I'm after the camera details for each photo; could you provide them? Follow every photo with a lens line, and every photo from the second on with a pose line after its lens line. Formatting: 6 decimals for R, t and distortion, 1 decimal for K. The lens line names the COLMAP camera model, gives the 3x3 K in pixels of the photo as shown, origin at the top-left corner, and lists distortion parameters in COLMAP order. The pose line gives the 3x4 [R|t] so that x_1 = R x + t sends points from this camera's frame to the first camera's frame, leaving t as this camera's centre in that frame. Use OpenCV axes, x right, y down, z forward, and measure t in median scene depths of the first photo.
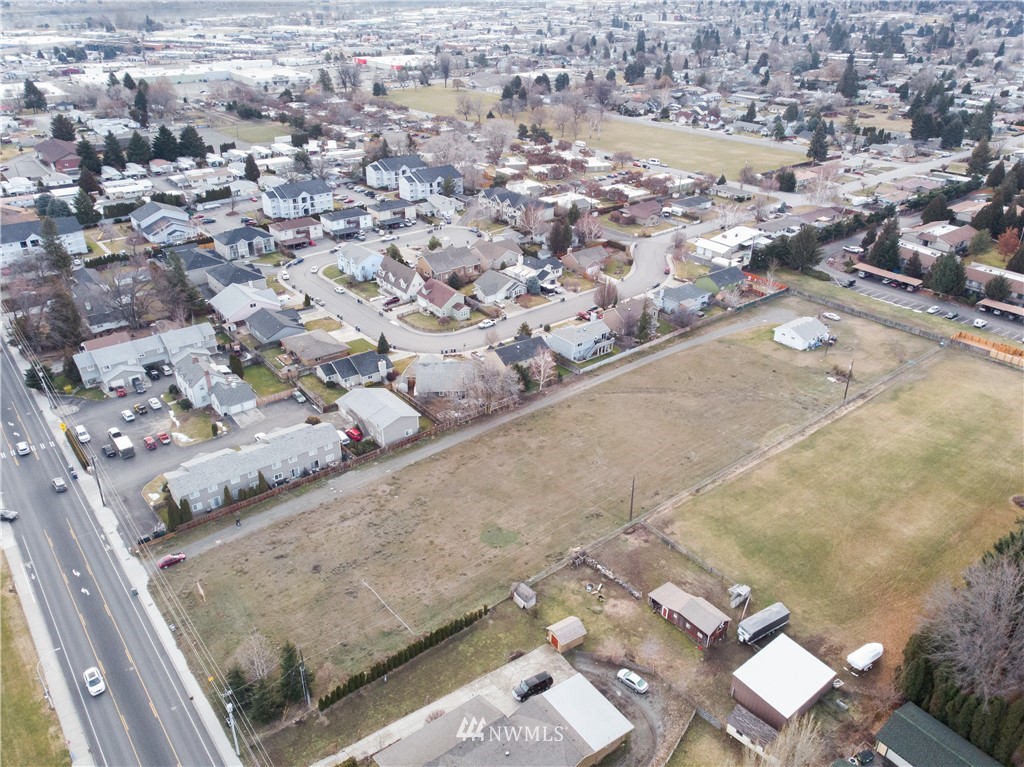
lens RADIAL K [[774.9, 0, 524.5], [0, 774.9, 385.1], [0, 0, 1]] dist [0.004264, 0.004408]
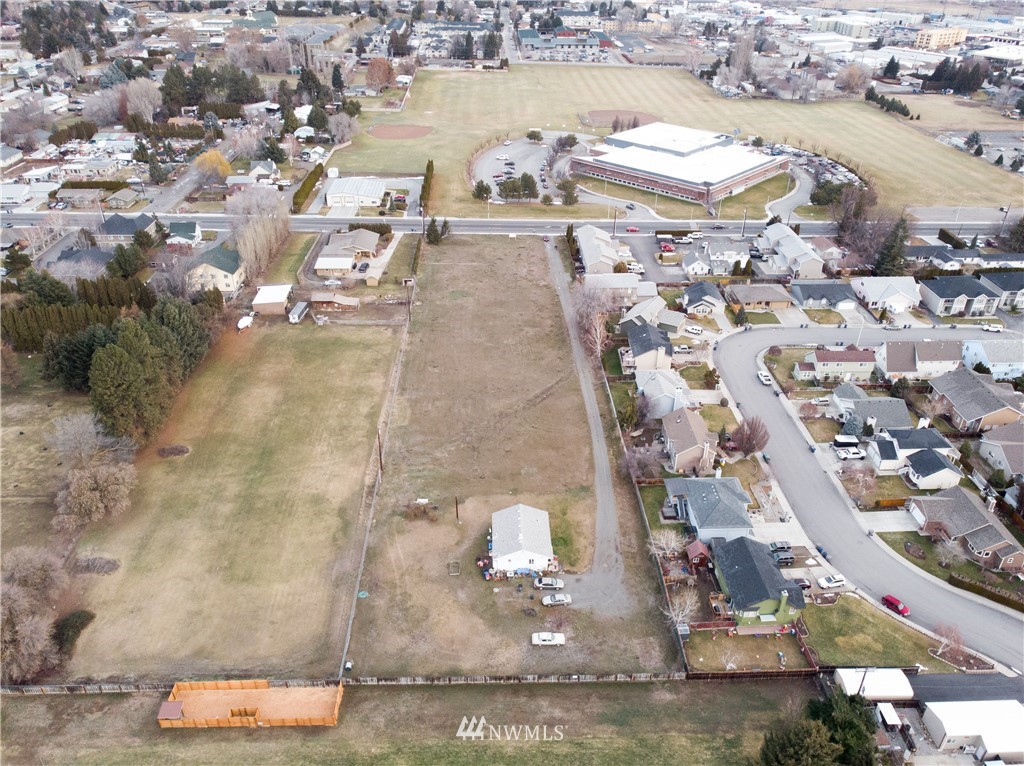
lens RADIAL K [[774.9, 0, 524.5], [0, 774.9, 384.6], [0, 0, 1]] dist [0.004264, 0.004408]
pose [[-0.590461, 0.400433, -0.700721, 0.703420], [-0.398297, 0.610555, 0.684531, -0.549485], [0.701937, 0.683283, -0.201017, 0.969917]]
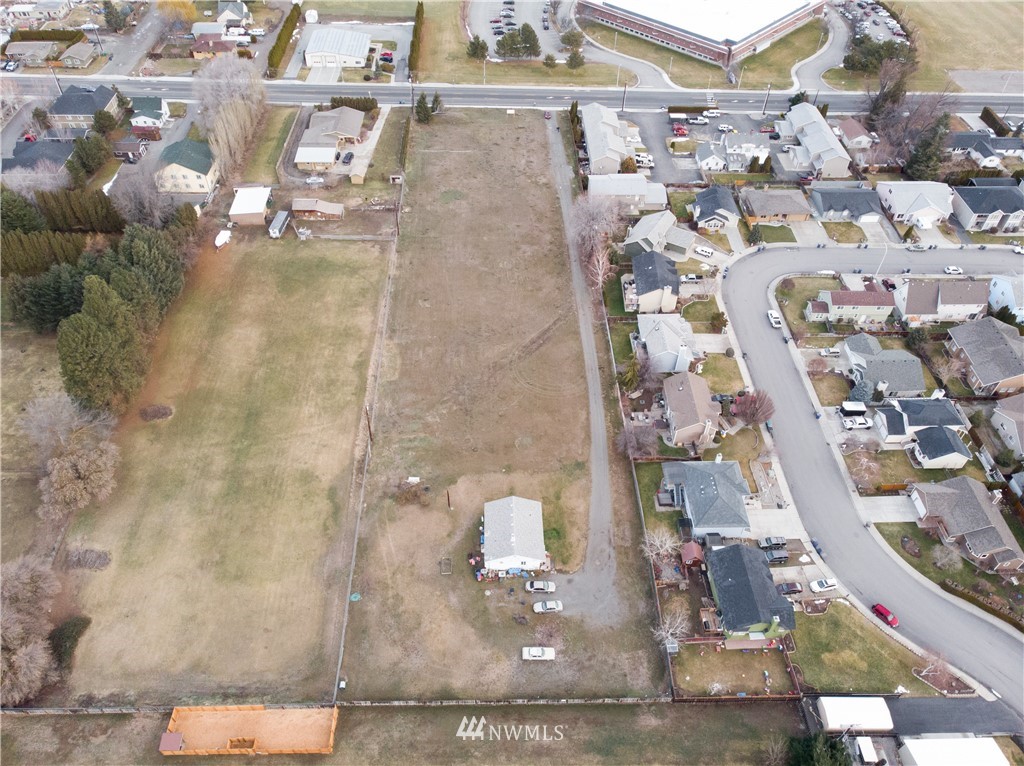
lens RADIAL K [[760.9, 0, 514.5], [0, 760.9, 381.9], [0, 0, 1]] dist [-0.000493, 0.012307]
pose [[-0.603279, 0.557814, -0.569998, 0.598101], [-0.400429, 0.406233, 0.821359, -0.590479], [0.689718, 0.723753, -0.021706, 0.857417]]
